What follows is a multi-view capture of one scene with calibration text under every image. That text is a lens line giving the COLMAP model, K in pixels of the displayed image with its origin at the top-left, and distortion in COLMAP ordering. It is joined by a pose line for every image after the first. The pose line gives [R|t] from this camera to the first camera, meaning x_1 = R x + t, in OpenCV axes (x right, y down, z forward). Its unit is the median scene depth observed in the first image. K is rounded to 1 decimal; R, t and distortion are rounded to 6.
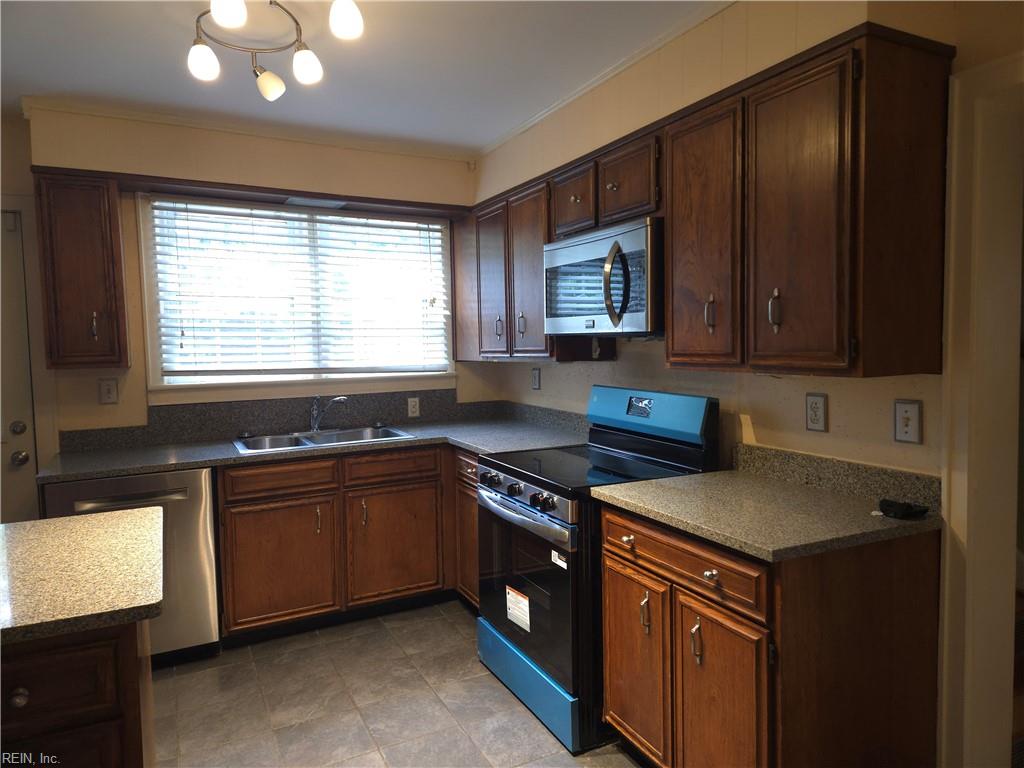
lens RADIAL K [[686.4, 0, 507.0], [0, 686.4, 381.3], [0, 0, 1]] dist [0.051826, -0.033302]
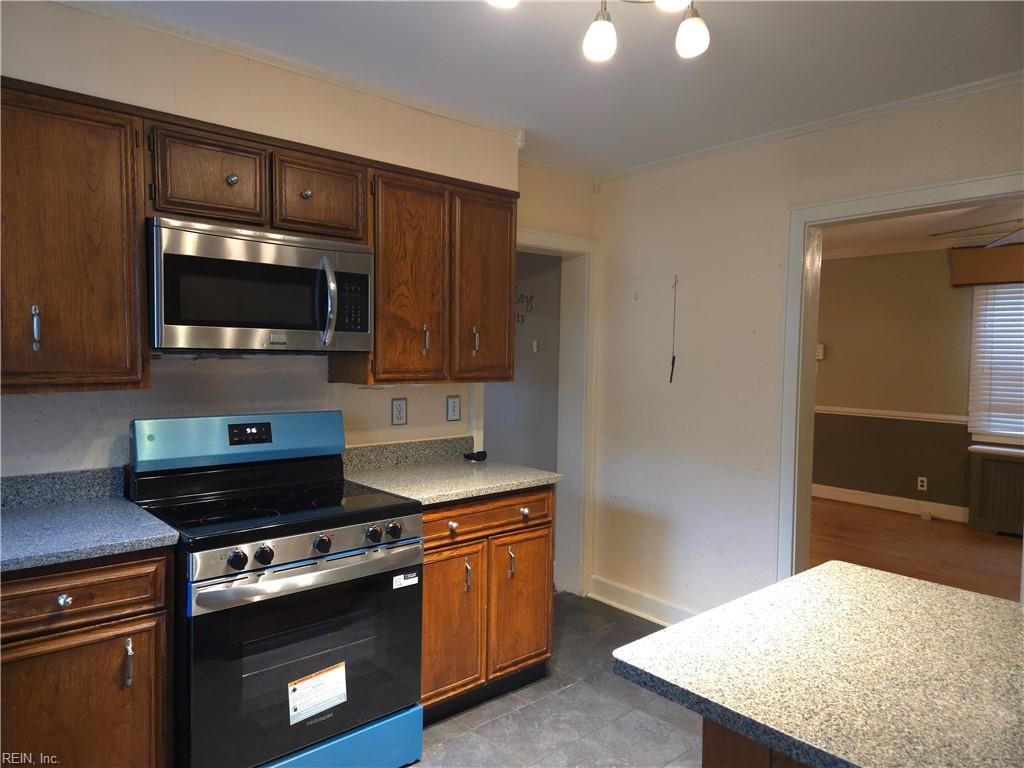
lens RADIAL K [[686.4, 0, 507.5], [0, 686.4, 387.5], [0, 0, 1]] dist [0.051826, -0.033302]
pose [[-0.264967, -0.036240, 0.963576, -1.078245], [0.054873, 0.997107, 0.052590, -0.073757], [-0.962695, 0.066809, -0.262212, 1.302650]]
